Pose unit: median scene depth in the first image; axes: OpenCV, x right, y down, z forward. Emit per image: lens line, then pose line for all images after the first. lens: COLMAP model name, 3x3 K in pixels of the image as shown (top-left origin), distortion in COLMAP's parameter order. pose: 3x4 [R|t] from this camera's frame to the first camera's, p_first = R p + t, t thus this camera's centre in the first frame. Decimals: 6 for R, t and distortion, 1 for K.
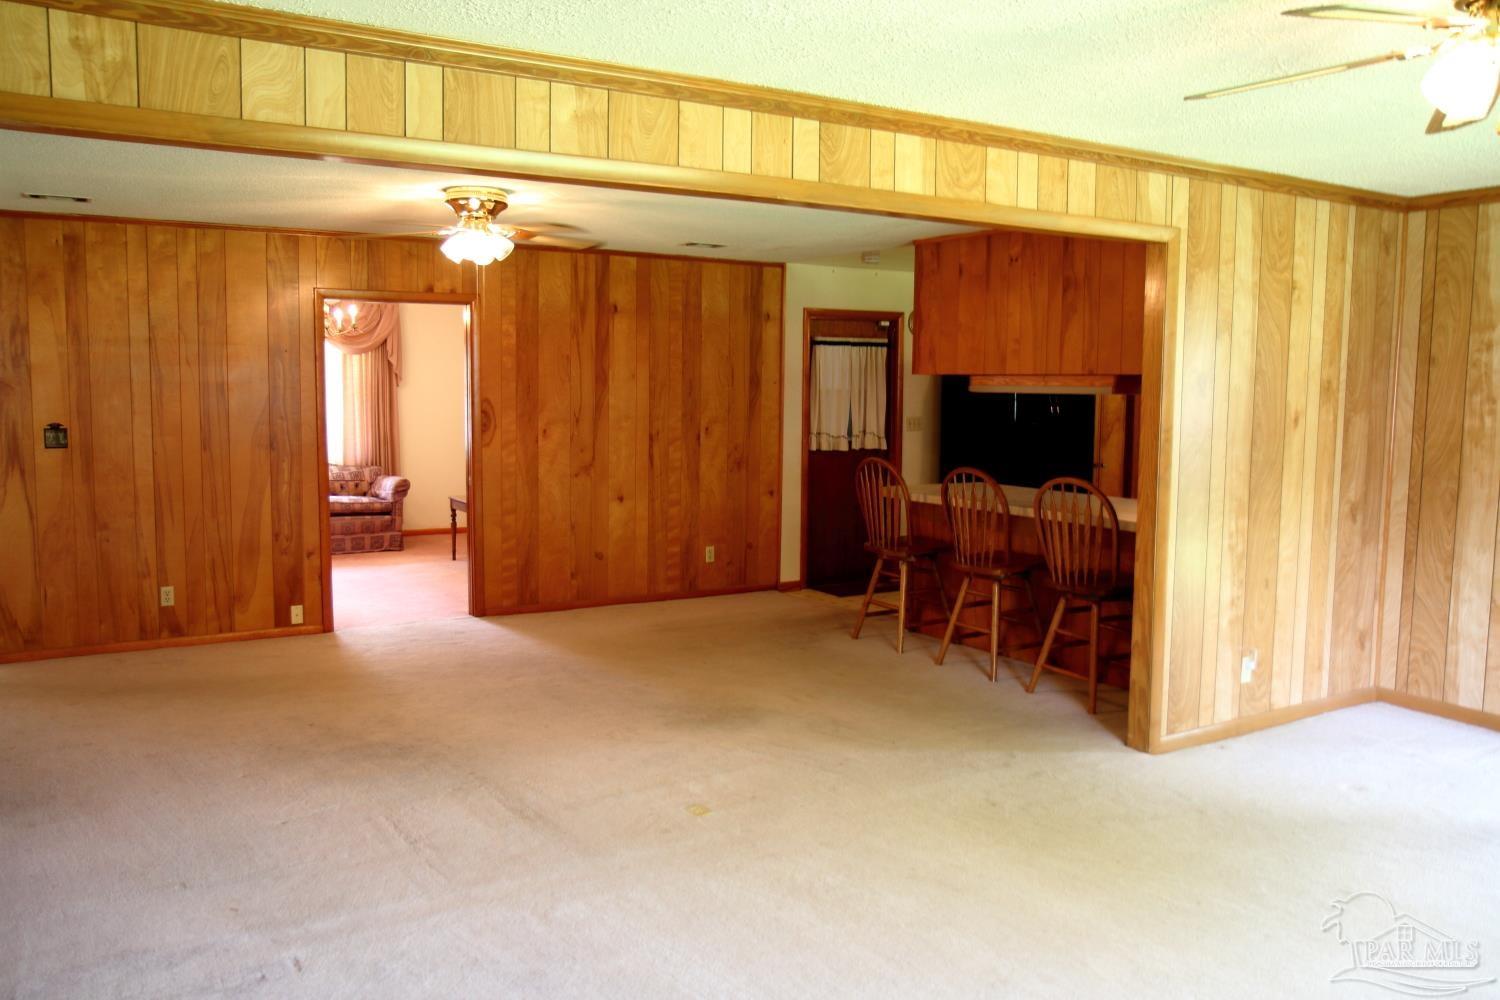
lens RADIAL K [[1183.7, 0, 742.3], [0, 1183.7, 497.2], [0, 0, 1]] dist [-0.115570, 0.121783]
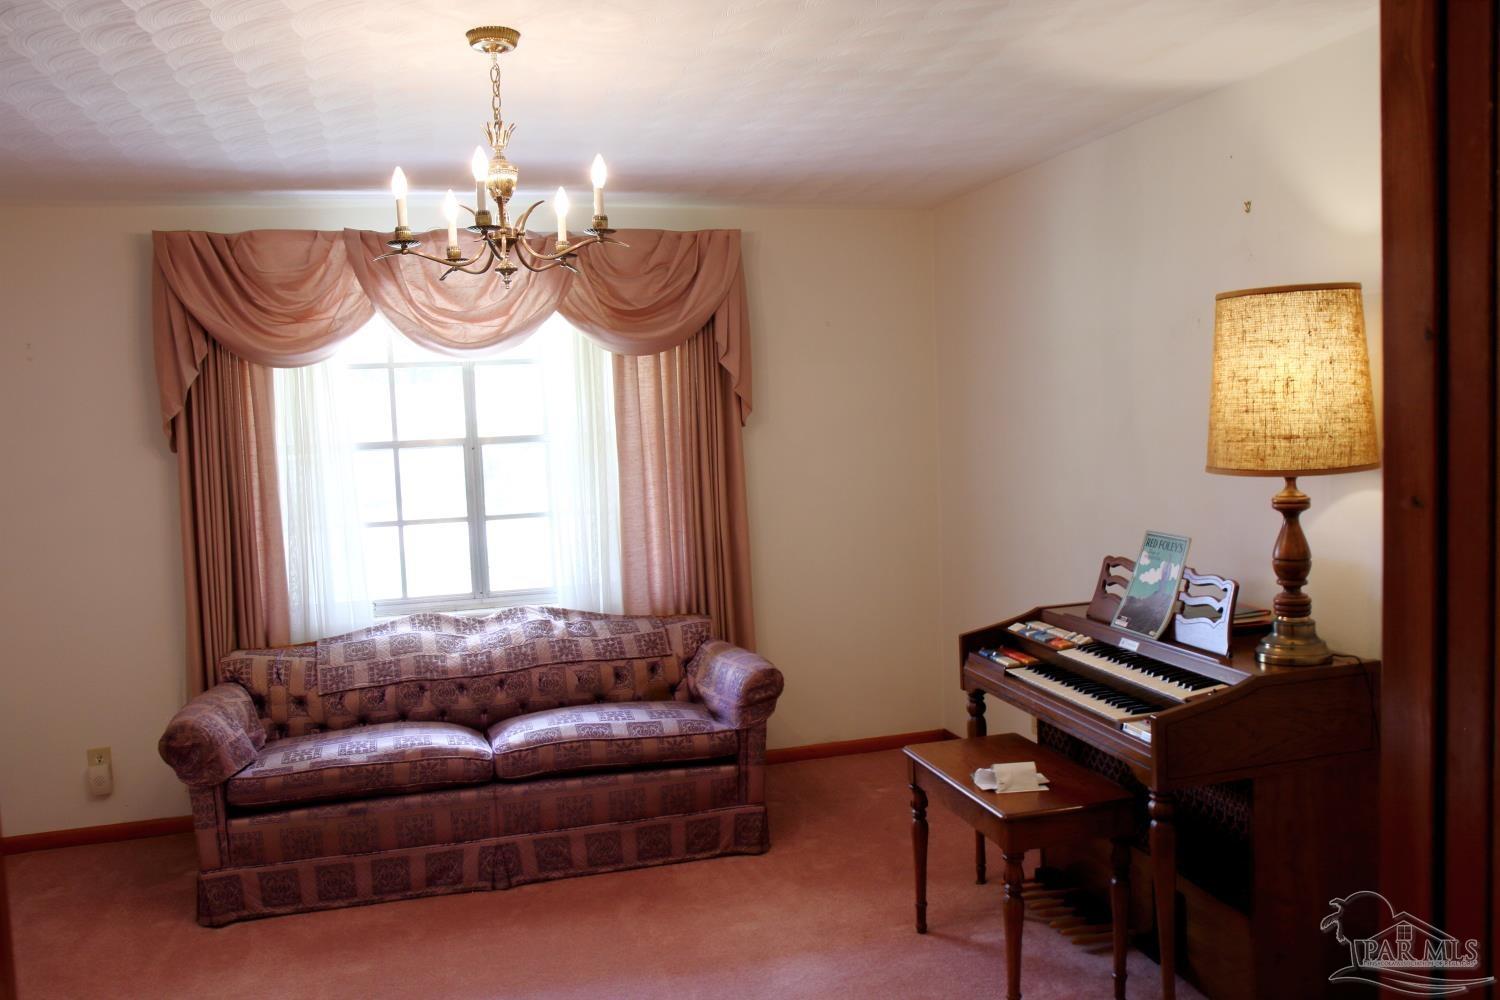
lens RADIAL K [[1183.7, 0, 742.3], [0, 1183.7, 497.2], [0, 0, 1]] dist [-0.115570, 0.121783]
pose [[0.961851, -0.029751, -0.271950, -0.182278], [0.021910, 0.999253, -0.031826, -0.056180], [0.272694, 0.024653, 0.961785, 0.600728]]
